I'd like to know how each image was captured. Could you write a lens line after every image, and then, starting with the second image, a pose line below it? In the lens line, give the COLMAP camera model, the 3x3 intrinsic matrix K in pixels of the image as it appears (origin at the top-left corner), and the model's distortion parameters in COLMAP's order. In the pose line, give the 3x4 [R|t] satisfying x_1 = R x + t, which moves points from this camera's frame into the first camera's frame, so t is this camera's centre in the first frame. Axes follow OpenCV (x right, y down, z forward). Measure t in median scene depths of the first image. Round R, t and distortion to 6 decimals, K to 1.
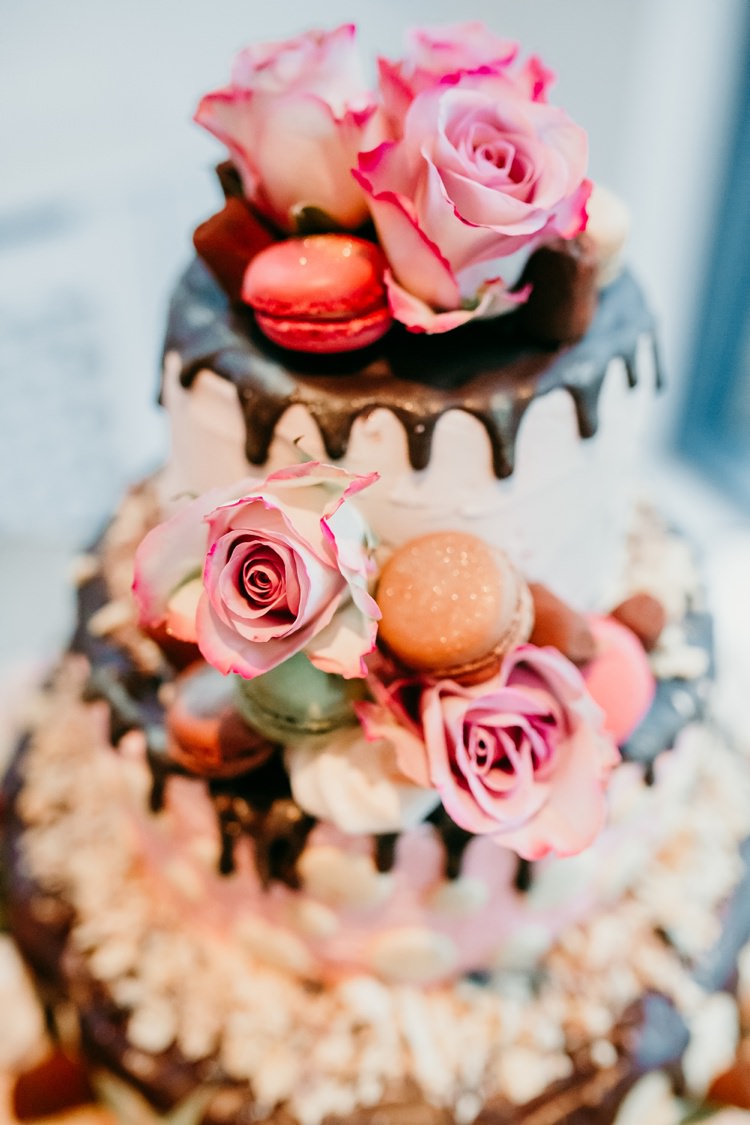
lens RADIAL K [[1076.4, 0, 375.0], [0, 1076.4, 562.5], [0, 0, 1]] dist [-0.039536, 0.005393]
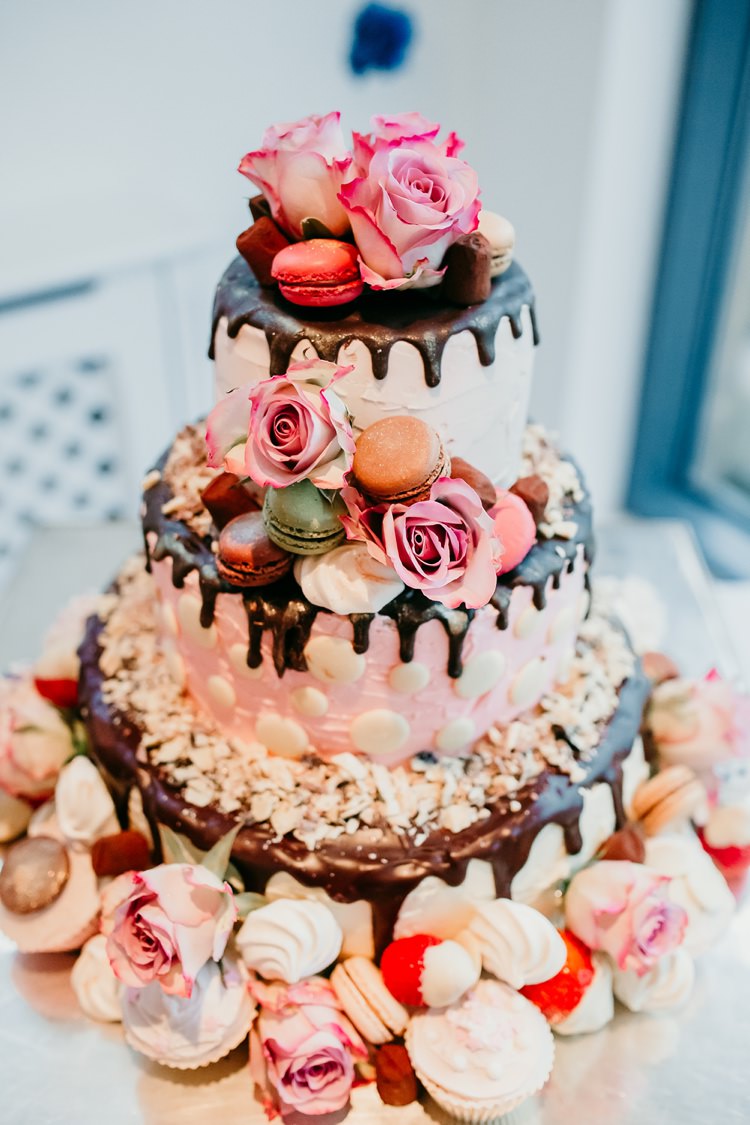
lens RADIAL K [[1076.4, 0, 375.0], [0, 1076.4, 562.5], [0, 0, 1]] dist [-0.039536, 0.005393]
pose [[0.999903, -0.005339, 0.012857, 0.011521], [0.006379, 0.996586, -0.082319, 0.320870], [-0.012373, 0.082393, 0.996523, -0.581160]]
